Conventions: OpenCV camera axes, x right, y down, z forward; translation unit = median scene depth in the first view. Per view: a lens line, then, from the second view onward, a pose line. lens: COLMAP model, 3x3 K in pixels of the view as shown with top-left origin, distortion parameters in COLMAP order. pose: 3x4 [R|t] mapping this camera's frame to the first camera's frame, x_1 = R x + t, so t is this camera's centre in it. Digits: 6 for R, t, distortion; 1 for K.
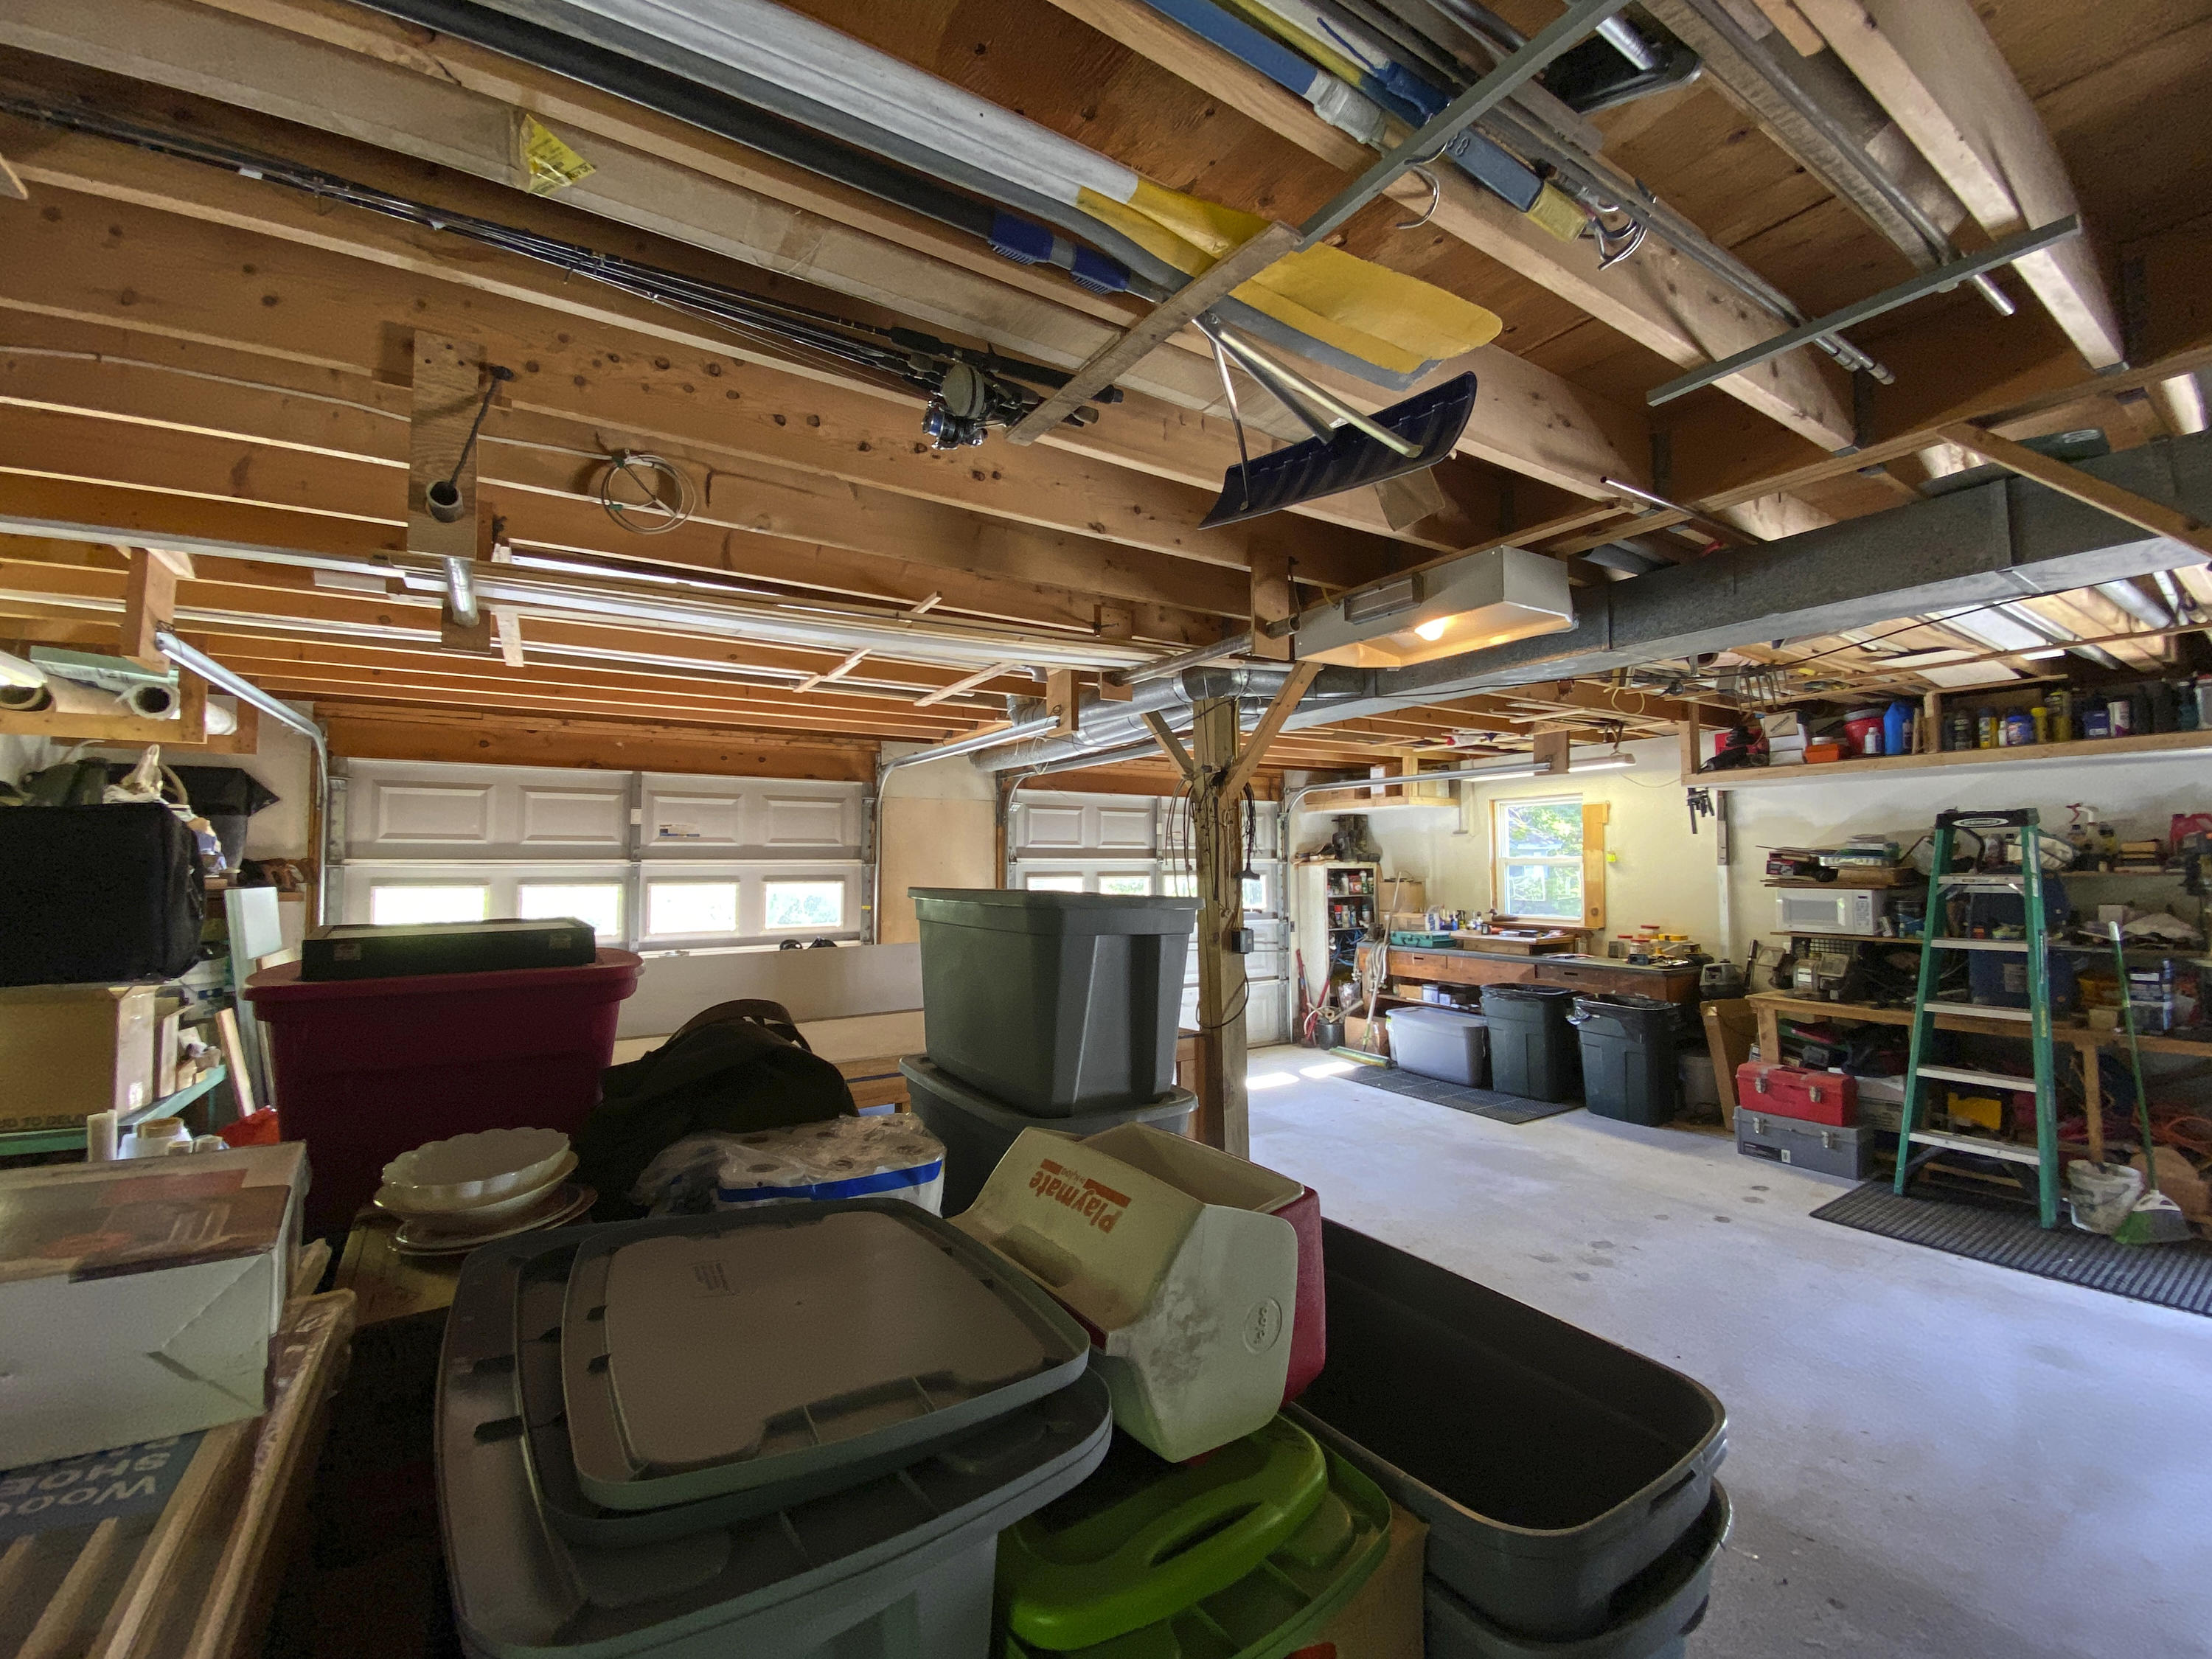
lens RADIAL K [[907.9, 0, 1103.0], [0, 907.9, 827.6], [0, 0, 1]] dist [0.059051, -0.045630]
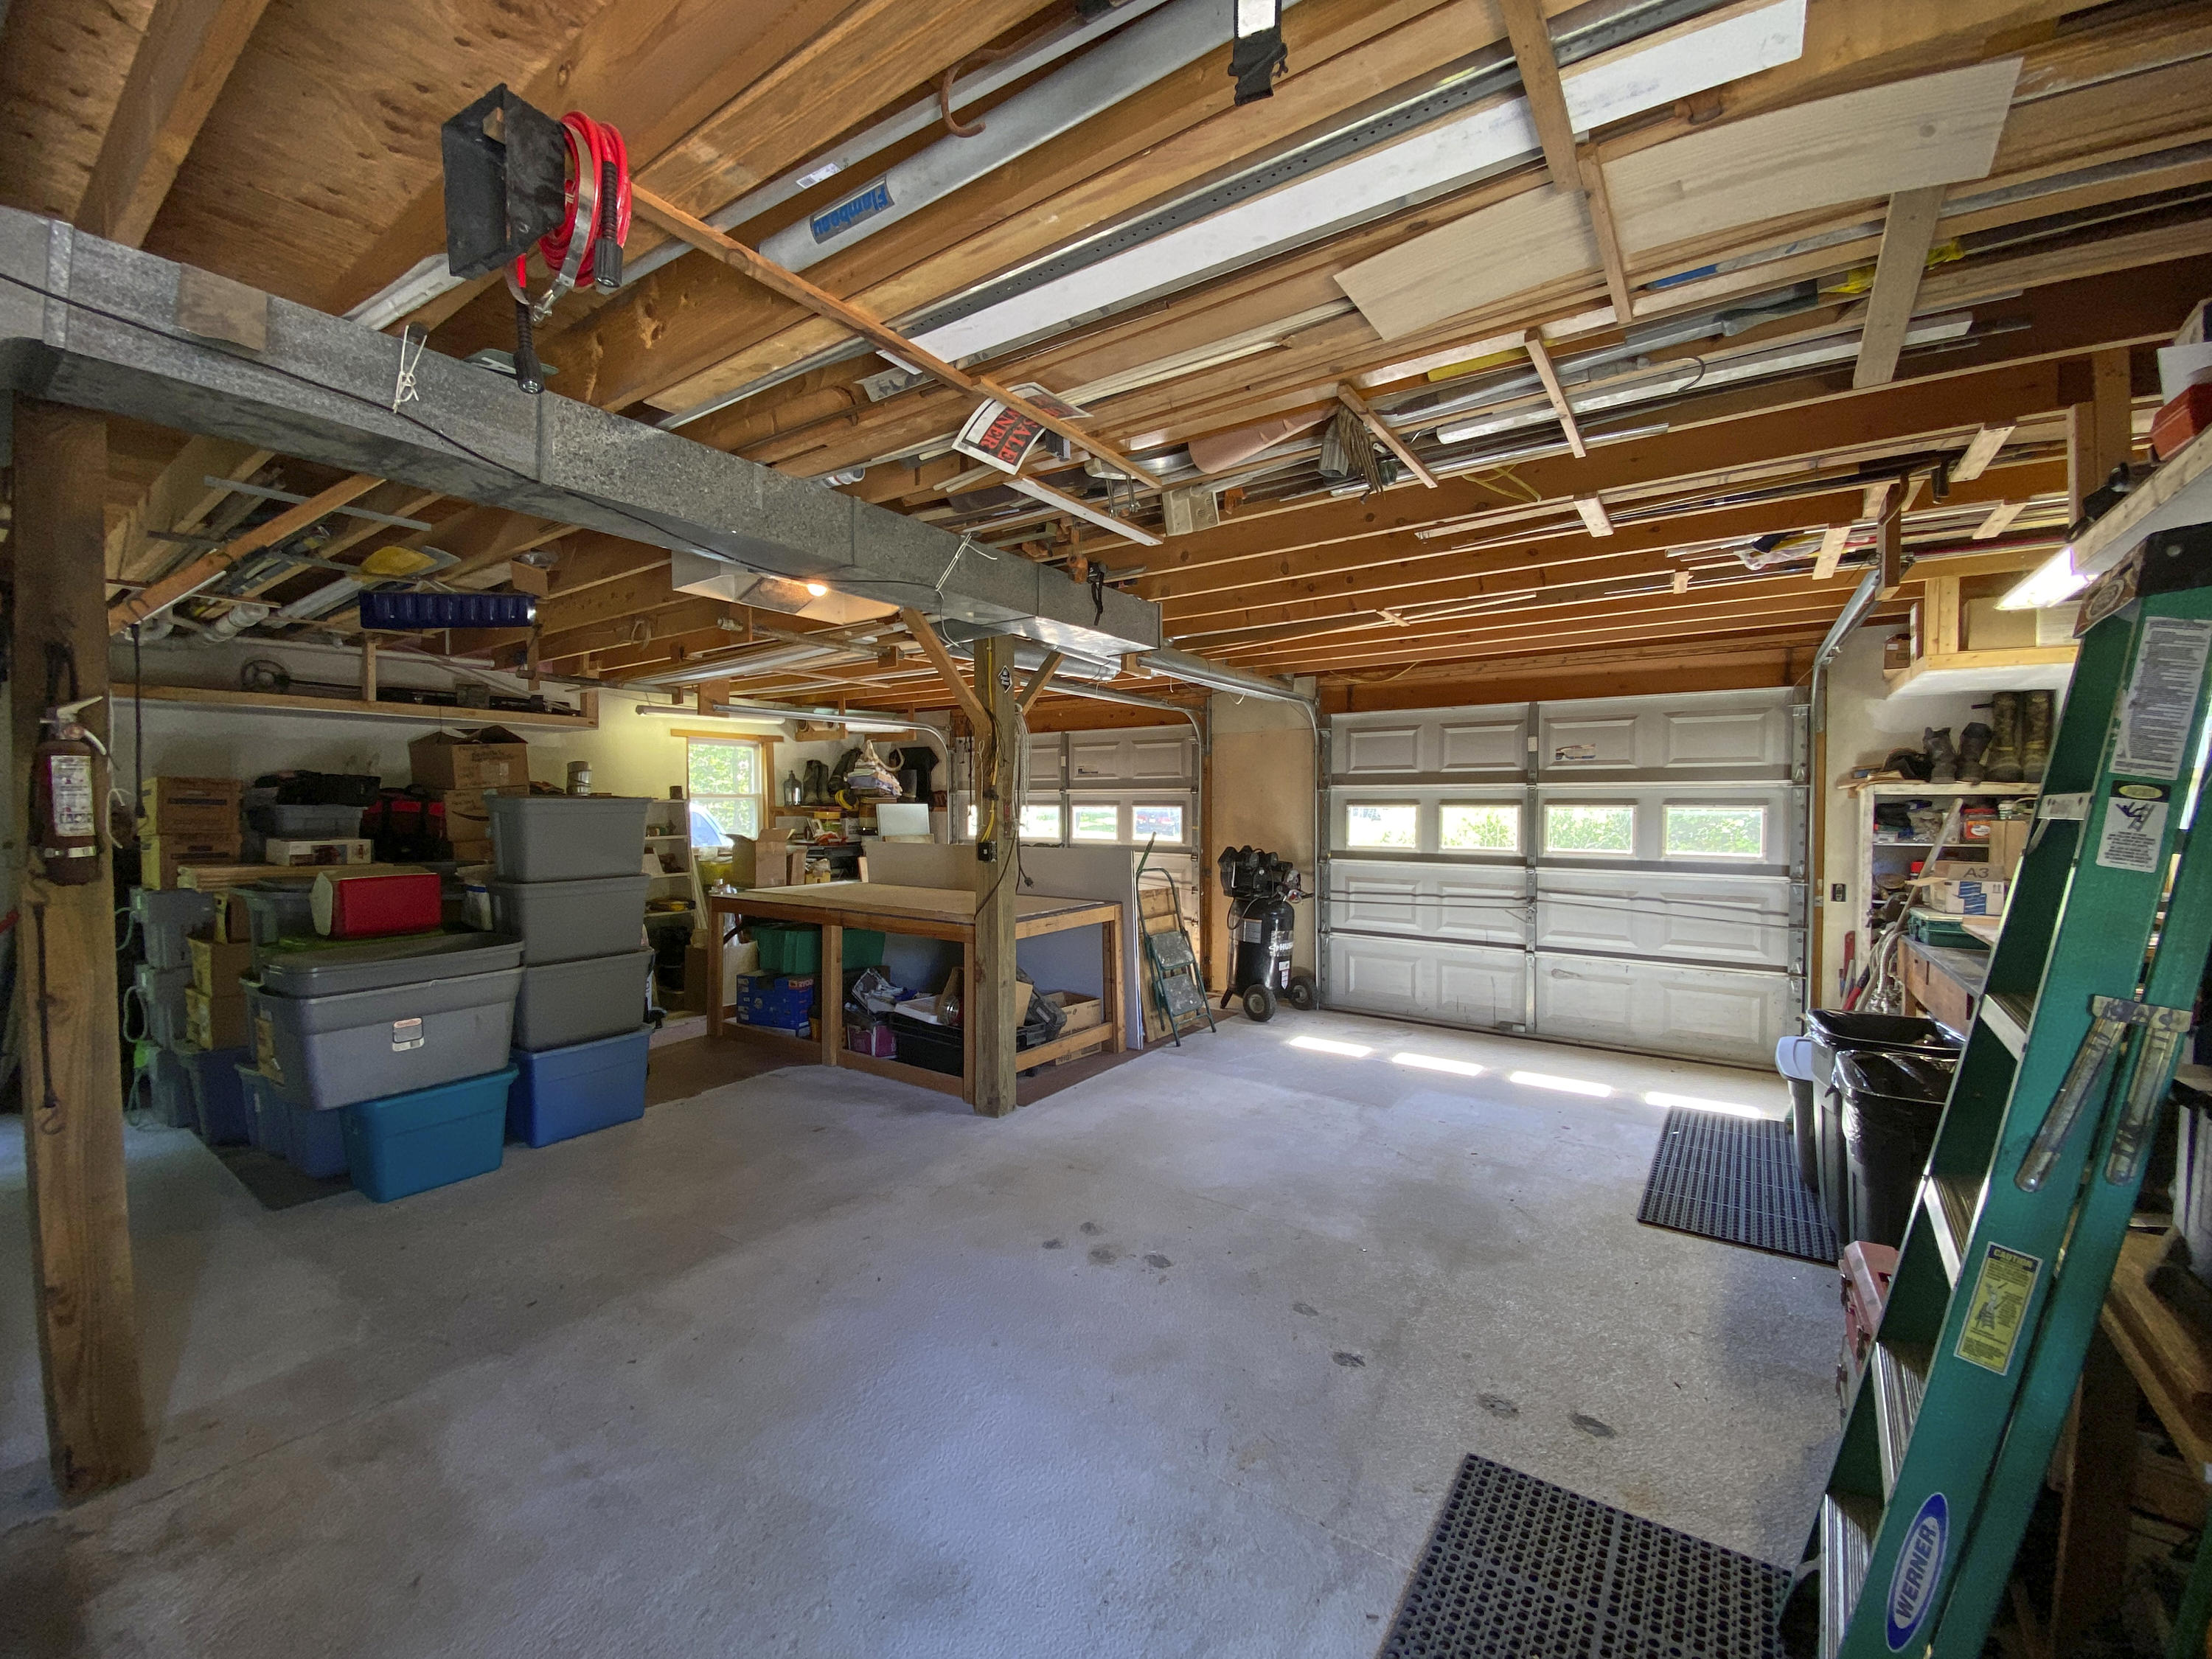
lens RADIAL K [[907.9, 0, 1103.0], [0, 907.9, 827.6], [0, 0, 1]] dist [0.059051, -0.045630]
pose [[0.360465, 0.033930, -0.932155, 0.921926], [0.044363, 0.997584, 0.053467, 0.019338], [0.931717, -0.060626, 0.358089, 0.504173]]
